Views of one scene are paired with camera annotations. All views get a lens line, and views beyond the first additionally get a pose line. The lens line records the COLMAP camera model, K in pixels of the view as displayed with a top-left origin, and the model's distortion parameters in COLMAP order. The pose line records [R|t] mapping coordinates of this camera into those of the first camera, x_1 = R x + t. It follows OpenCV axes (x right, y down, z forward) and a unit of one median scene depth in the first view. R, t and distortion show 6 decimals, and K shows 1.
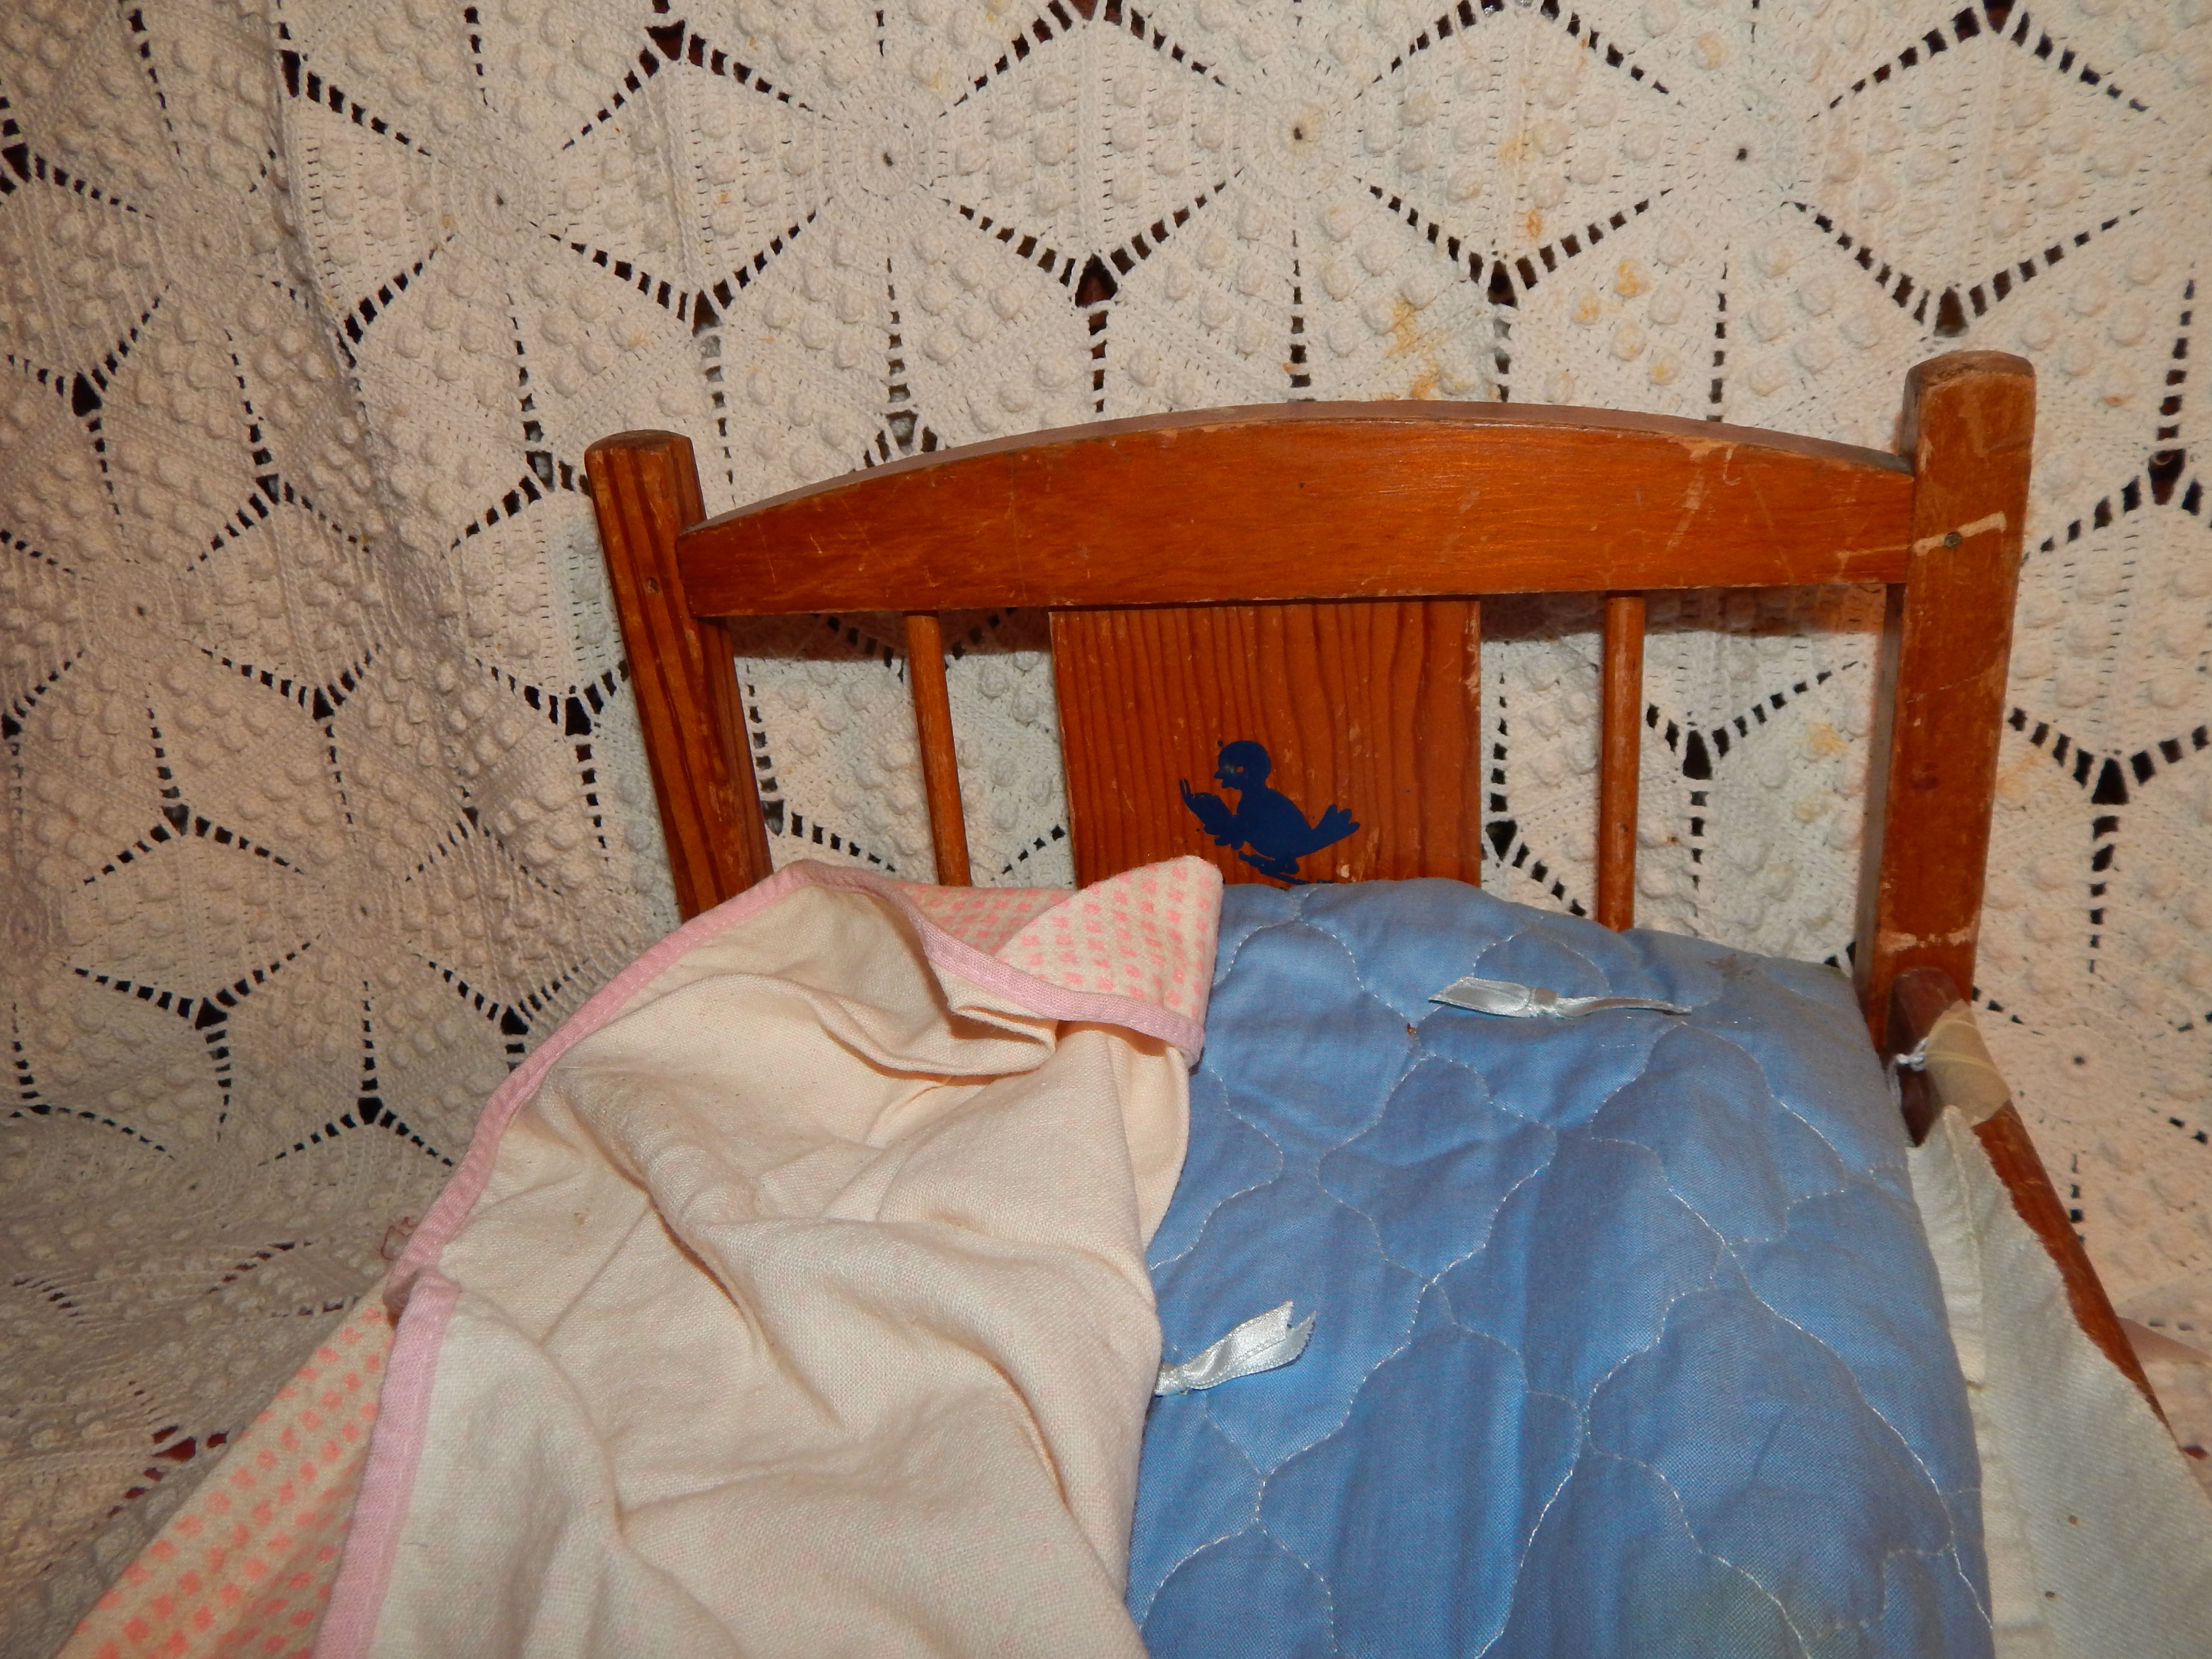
lens RADIAL K [[1655.6, 0, 1106.0], [0, 1655.6, 829.5], [0, 0, 1]] dist [-0.009063, 0.000496]
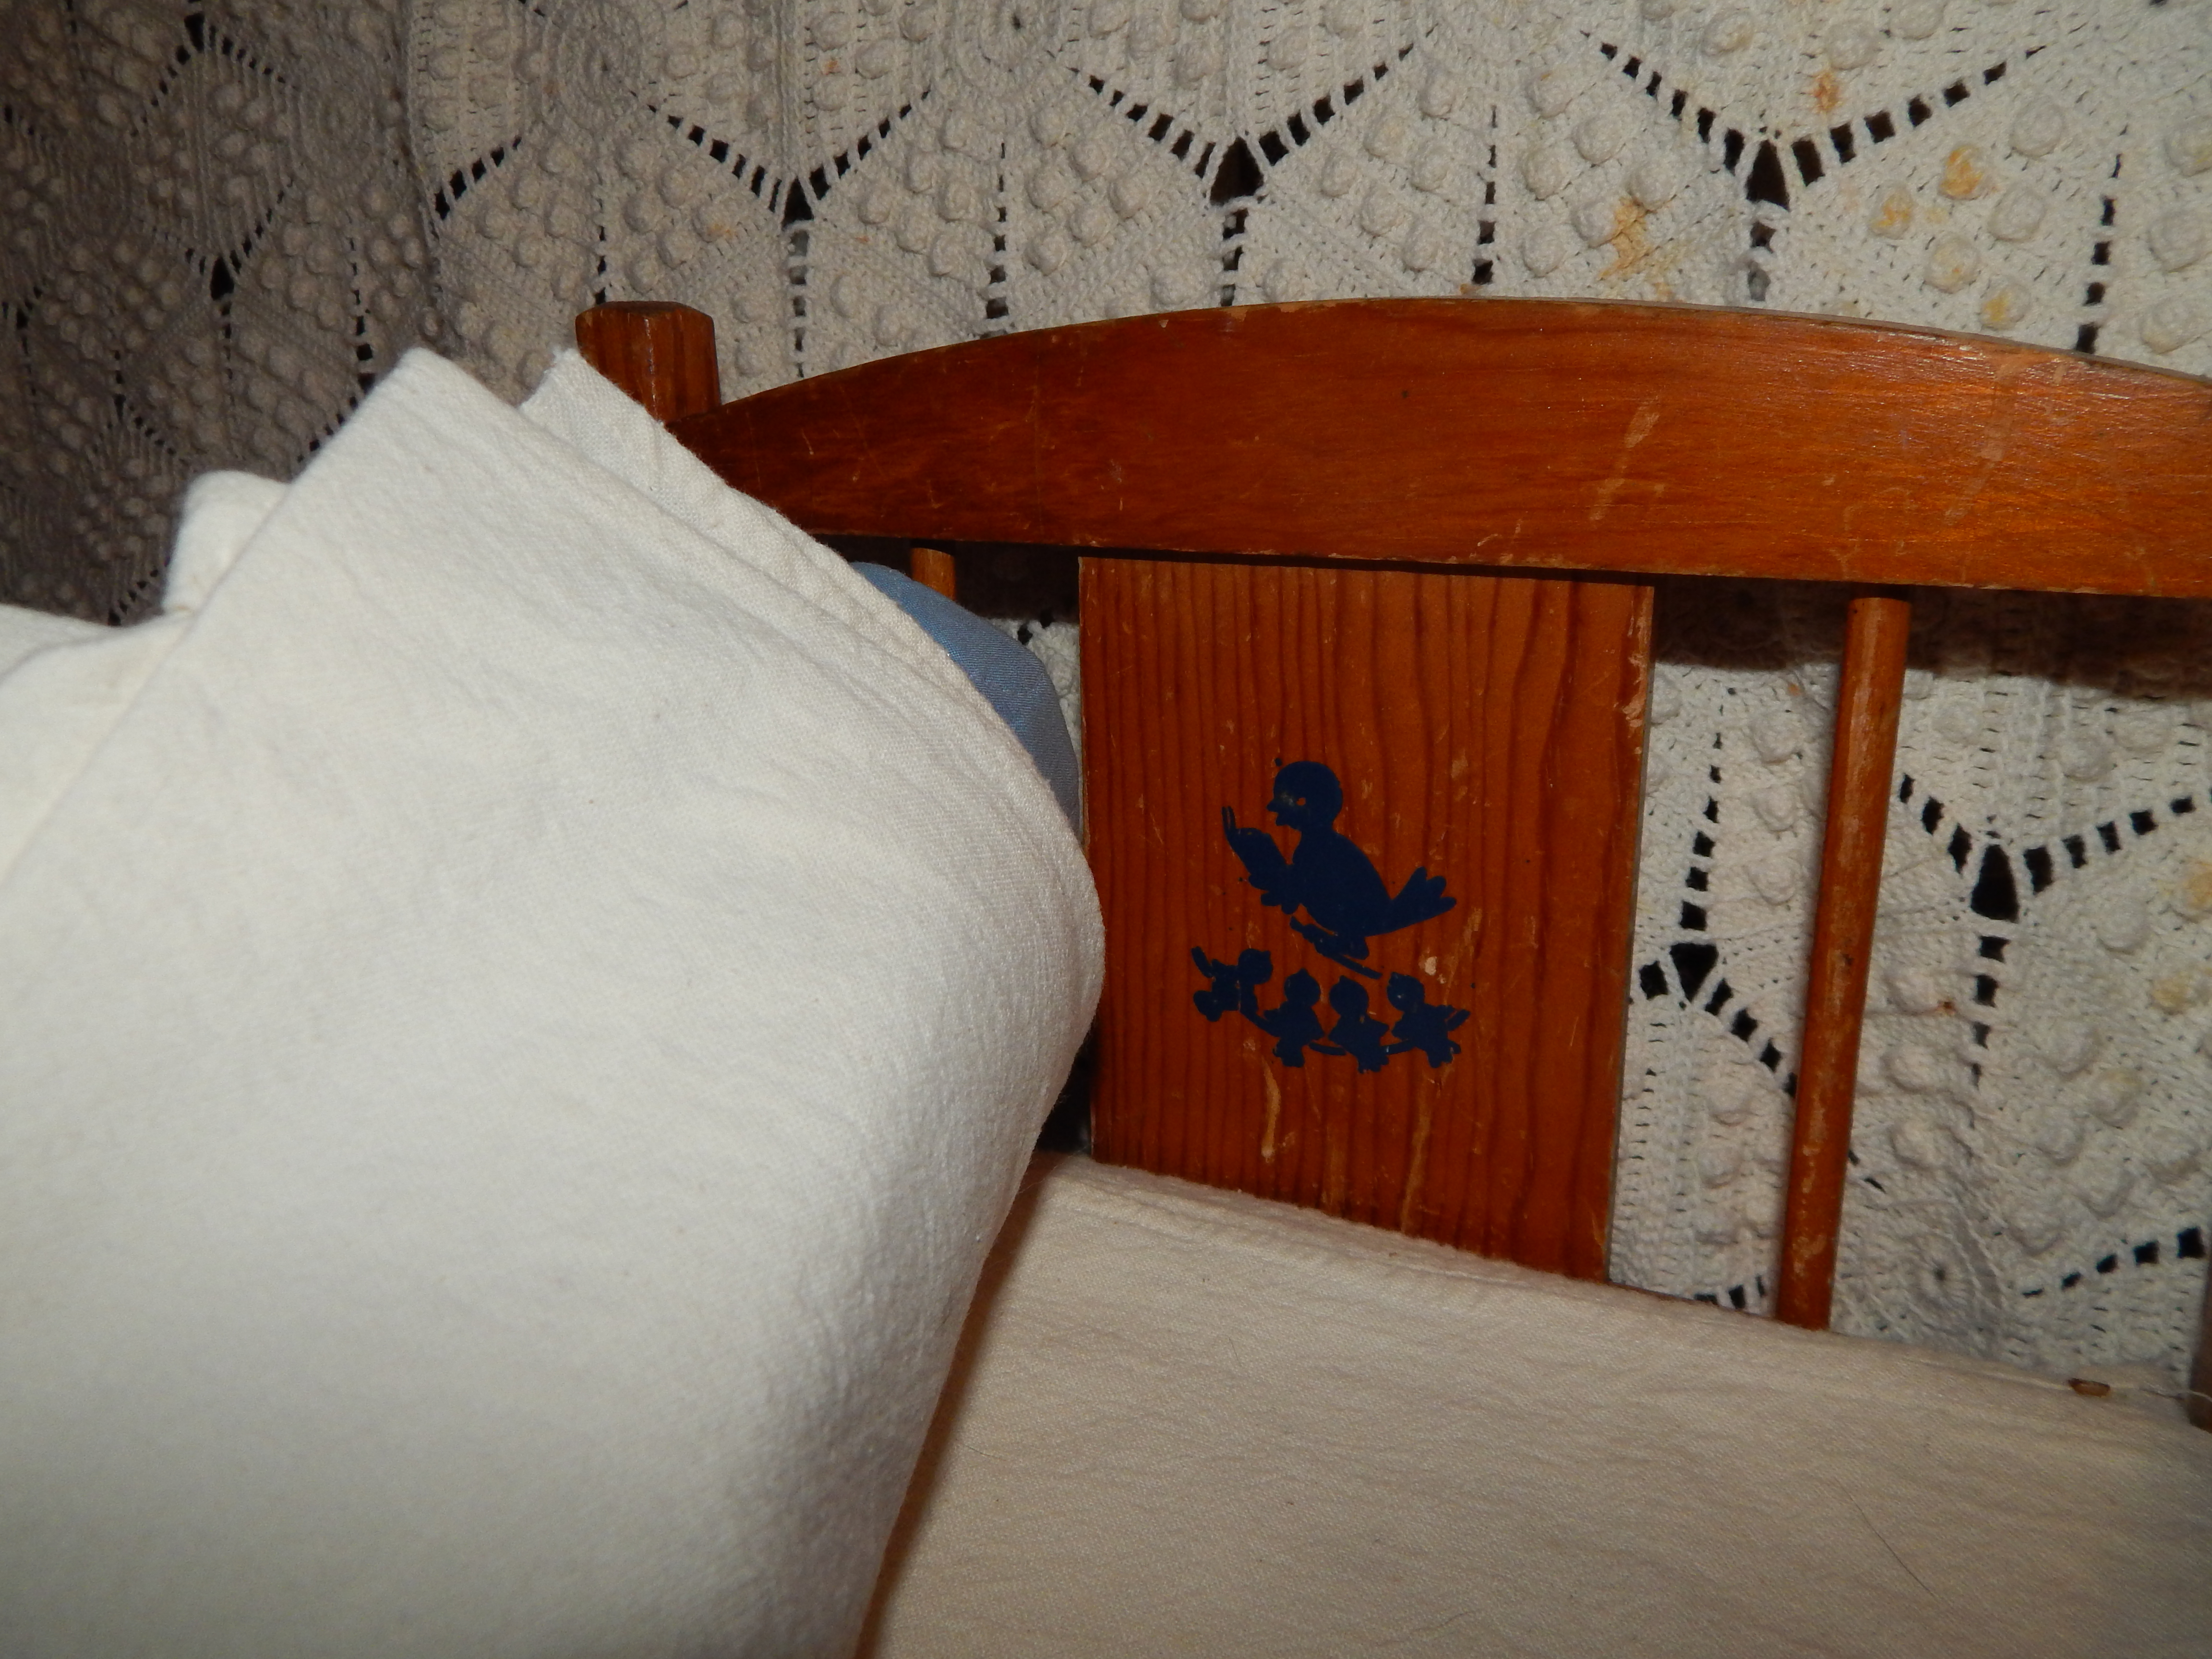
lens RADIAL K [[1655.6, 0, 1106.0], [0, 1655.6, 829.5], [0, 0, 1]] dist [-0.009063, 0.000496]
pose [[0.960323, 0.142332, -0.239835, 0.167110], [-0.164290, 0.983625, -0.074094, 0.041695], [0.225362, 0.110557, 0.967982, 0.269550]]
